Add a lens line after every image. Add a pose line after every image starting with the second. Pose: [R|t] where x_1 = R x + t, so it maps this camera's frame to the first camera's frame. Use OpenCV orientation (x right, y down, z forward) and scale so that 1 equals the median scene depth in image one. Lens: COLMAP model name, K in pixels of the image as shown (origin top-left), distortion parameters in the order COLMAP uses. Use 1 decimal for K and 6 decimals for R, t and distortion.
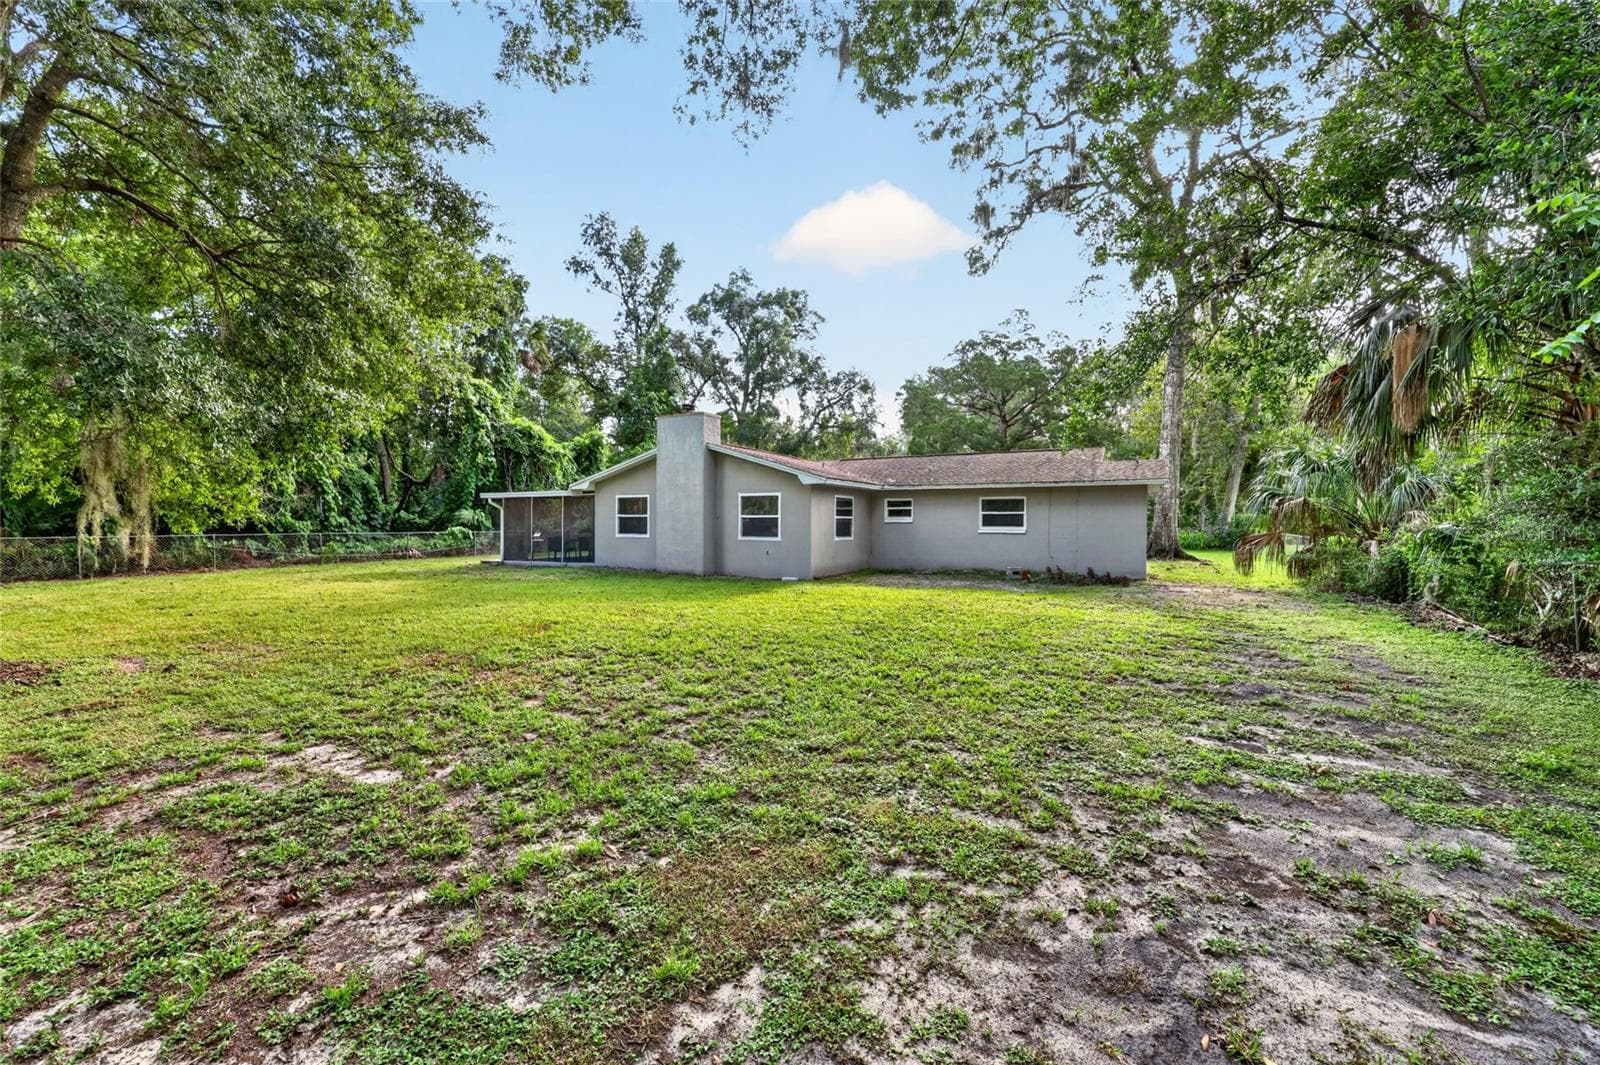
lens RADIAL K [[640.4, 0, 808.9], [0, 640.4, 529.8], [0, 0, 1]] dist [-0.001953, 0.000051]
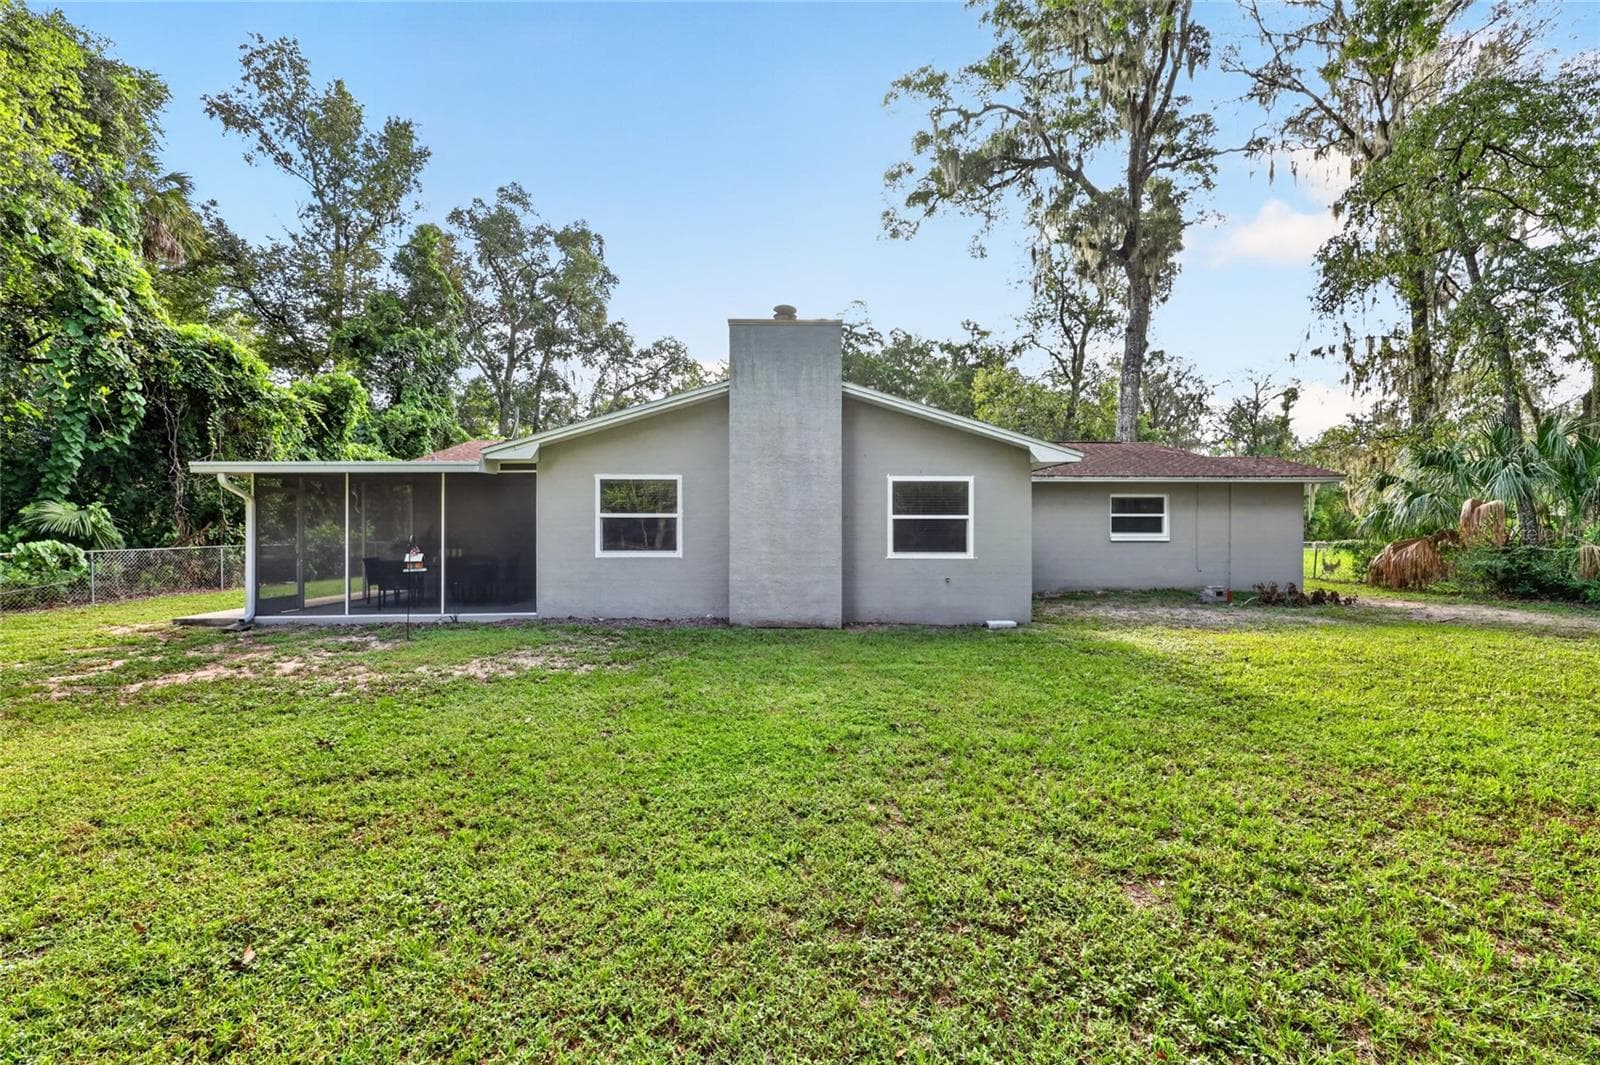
lens RADIAL K [[640.4, 0, 808.9], [0, 640.4, 529.8], [0, 0, 1]] dist [-0.001953, 0.000051]
pose [[0.880011, -0.002595, 0.474946, -0.338542], [0.008827, 0.999902, -0.010893, -0.003134], [-0.474871, 0.013778, 0.879948, 0.416697]]
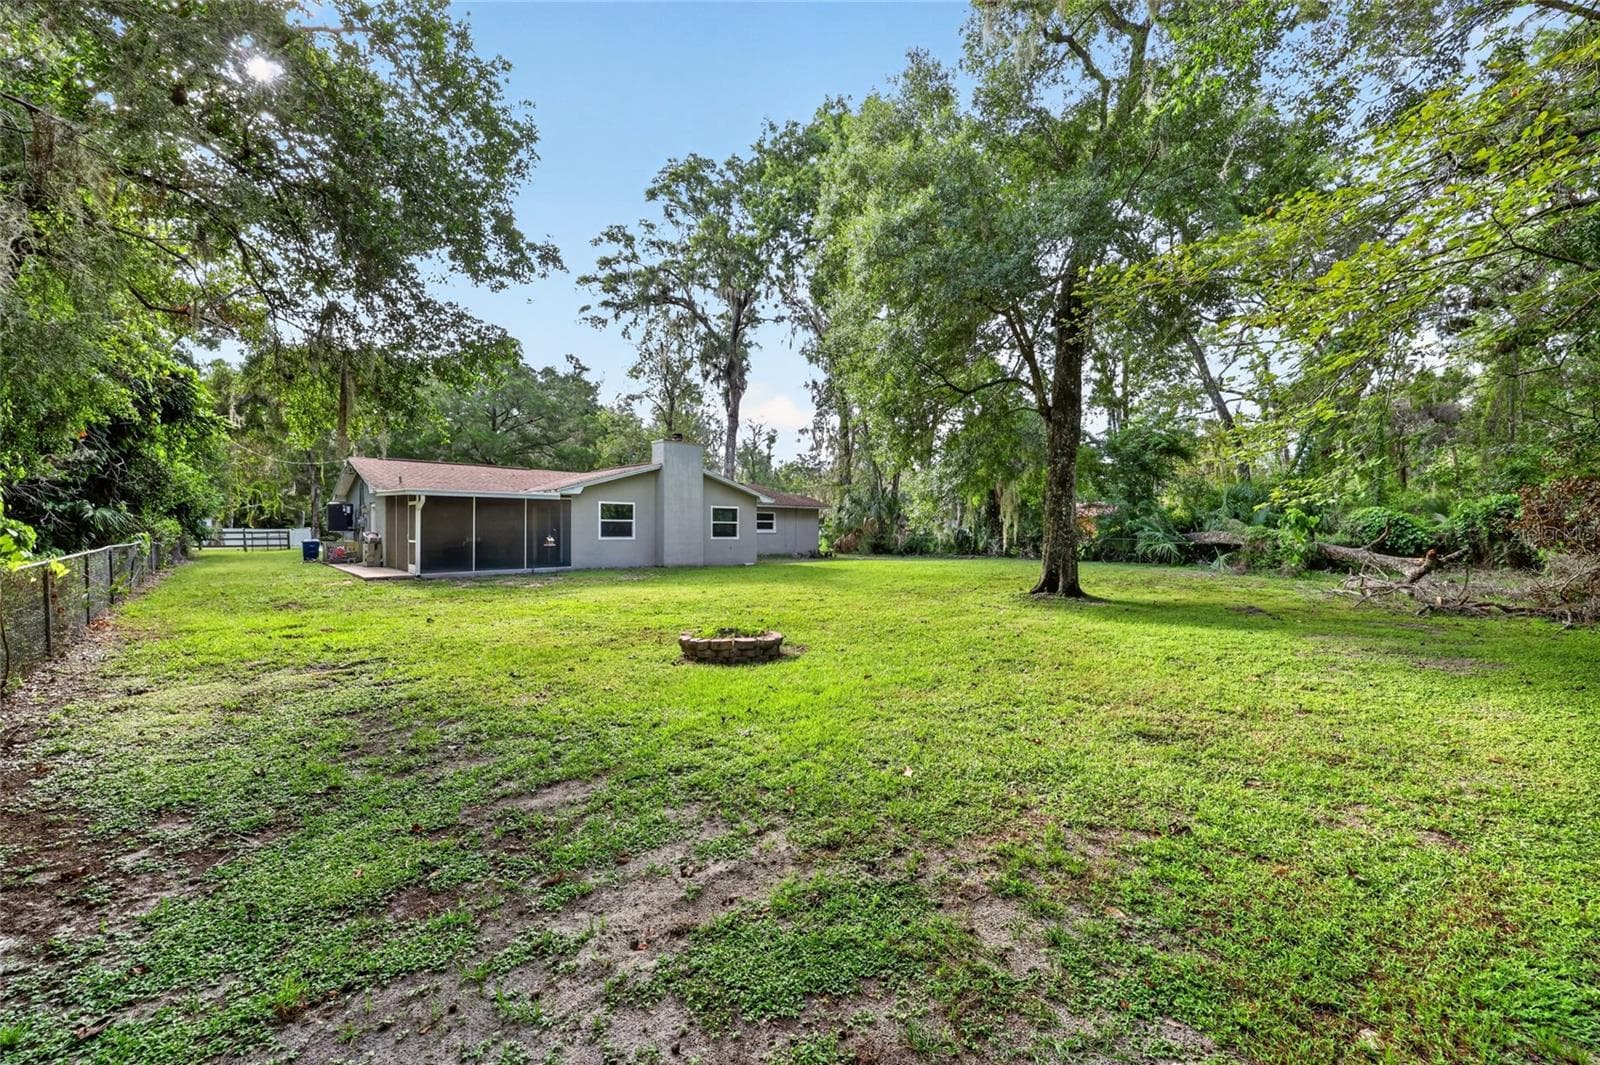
lens RADIAL K [[640.4, 0, 808.9], [0, 640.4, 529.8], [0, 0, 1]] dist [-0.001953, 0.000051]
pose [[0.326333, -0.002120, 0.945253, -1.038362], [0.011851, 0.999928, -0.001849, 0.000023], [-0.945181, 0.011806, 0.326334, 0.273087]]
